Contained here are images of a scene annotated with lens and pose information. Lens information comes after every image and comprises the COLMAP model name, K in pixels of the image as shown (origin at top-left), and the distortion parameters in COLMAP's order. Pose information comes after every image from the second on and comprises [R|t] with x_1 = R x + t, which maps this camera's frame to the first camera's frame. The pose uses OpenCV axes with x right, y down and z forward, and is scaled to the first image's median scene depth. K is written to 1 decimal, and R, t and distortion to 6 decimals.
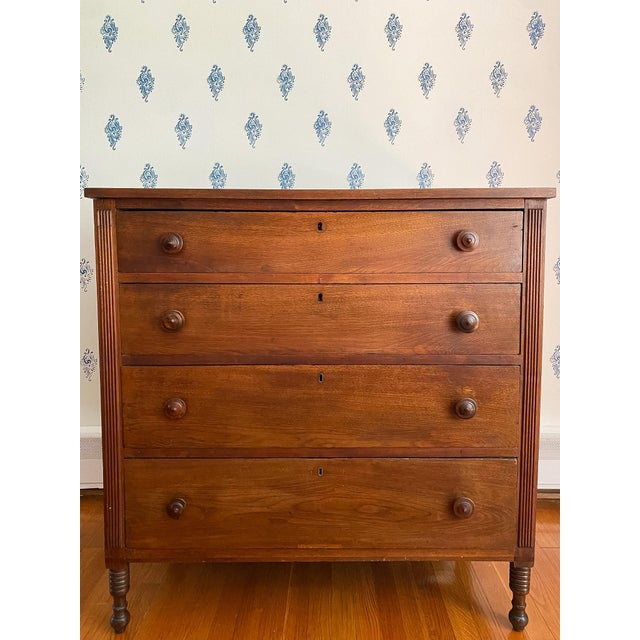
lens RADIAL K [[458.4, 0, 325.2], [0, 458.4, 292.5], [0, 0, 1]] dist [0.060077, -0.063390]
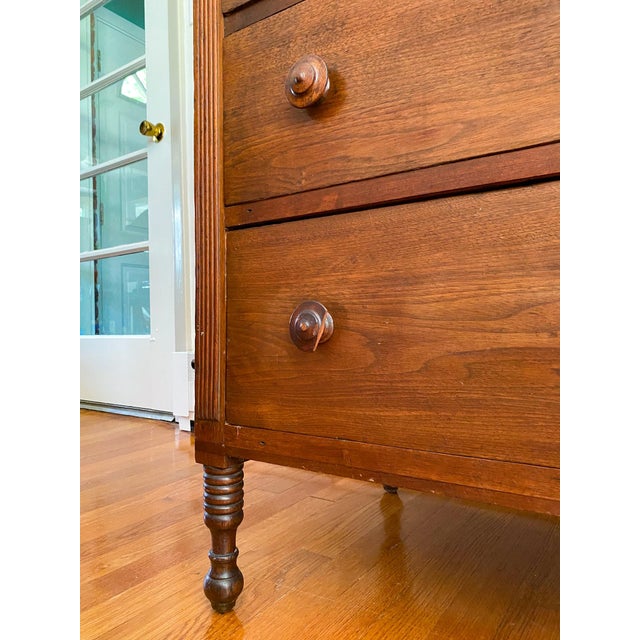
lens RADIAL K [[486.5, 0, 326.8], [0, 486.5, 312.7], [0, 0, 1]] dist [0.010268, -0.007845]
pose [[0.837634, -0.027094, -0.545560, -0.071208], [-0.021859, 0.996306, -0.083042, 0.488722], [0.545795, 0.081484, 0.833947, 0.645461]]
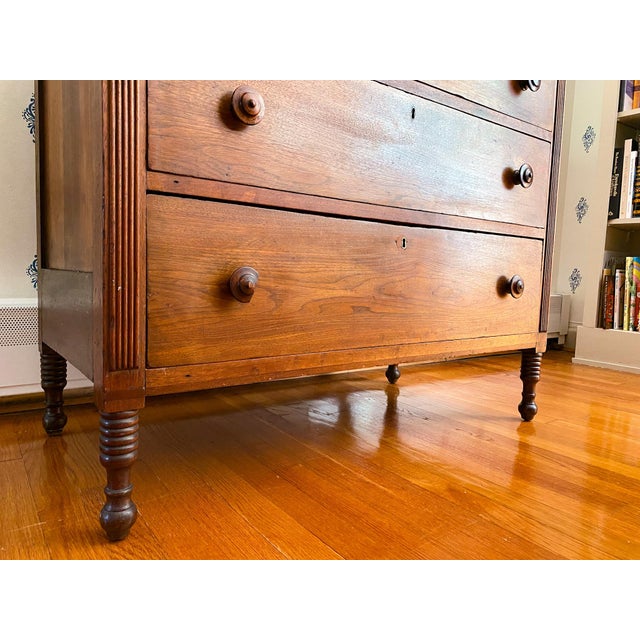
lens RADIAL K [[489.5, 0, 315.9], [0, 489.5, 315.8], [0, 0, 1]] dist [0.011465, -0.010279]
pose [[0.802404, -0.029991, 0.596027, -0.619415], [0.010921, 0.999307, 0.035581, 0.483885], [-0.596681, -0.022041, 0.802176, 0.444641]]
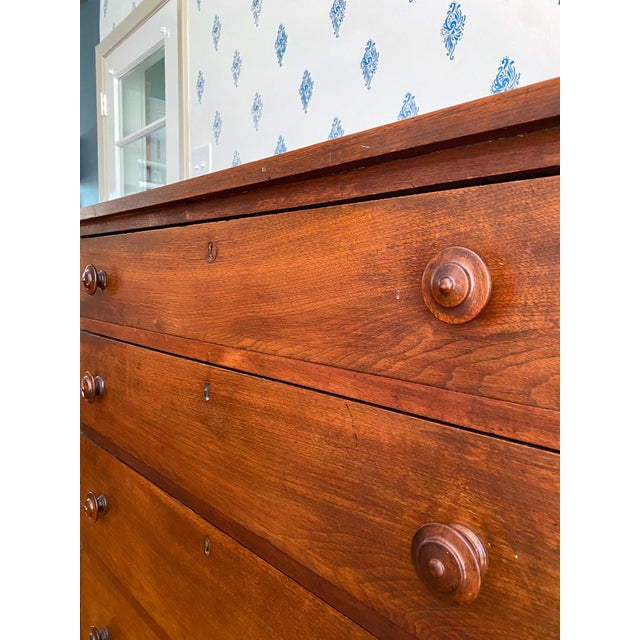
lens RADIAL K [[486.5, 0, 326.8], [0, 486.5, 312.7], [0, 0, 1]] dist [0.010268, -0.007845]
pose [[0.698488, 0.061478, -0.712976, 0.453418], [-0.074611, 0.997129, 0.012884, -0.090242], [0.711722, 0.044197, 0.701070, 0.699620]]
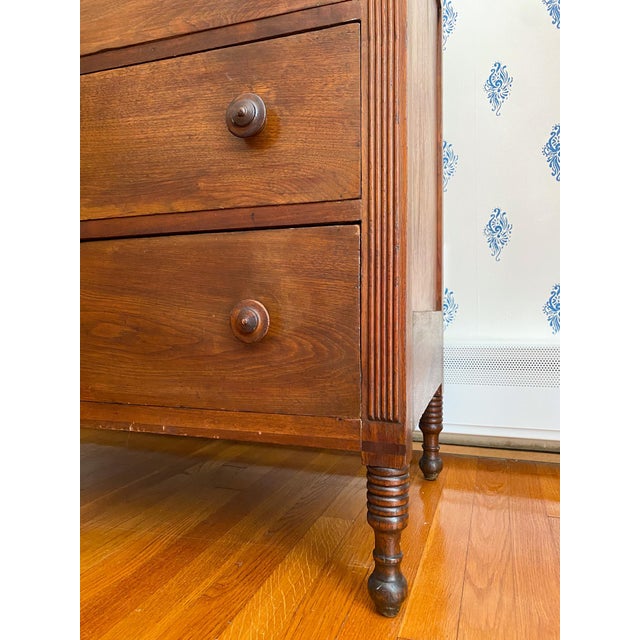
lens RADIAL K [[486.5, 0, 326.8], [0, 486.5, 312.7], [0, 0, 1]] dist [0.010268, -0.007845]
pose [[0.950754, -0.006742, -0.309872, 0.539386], [-0.012553, 0.998105, -0.060233, 0.485044], [0.309691, 0.061157, 0.948868, 0.530637]]
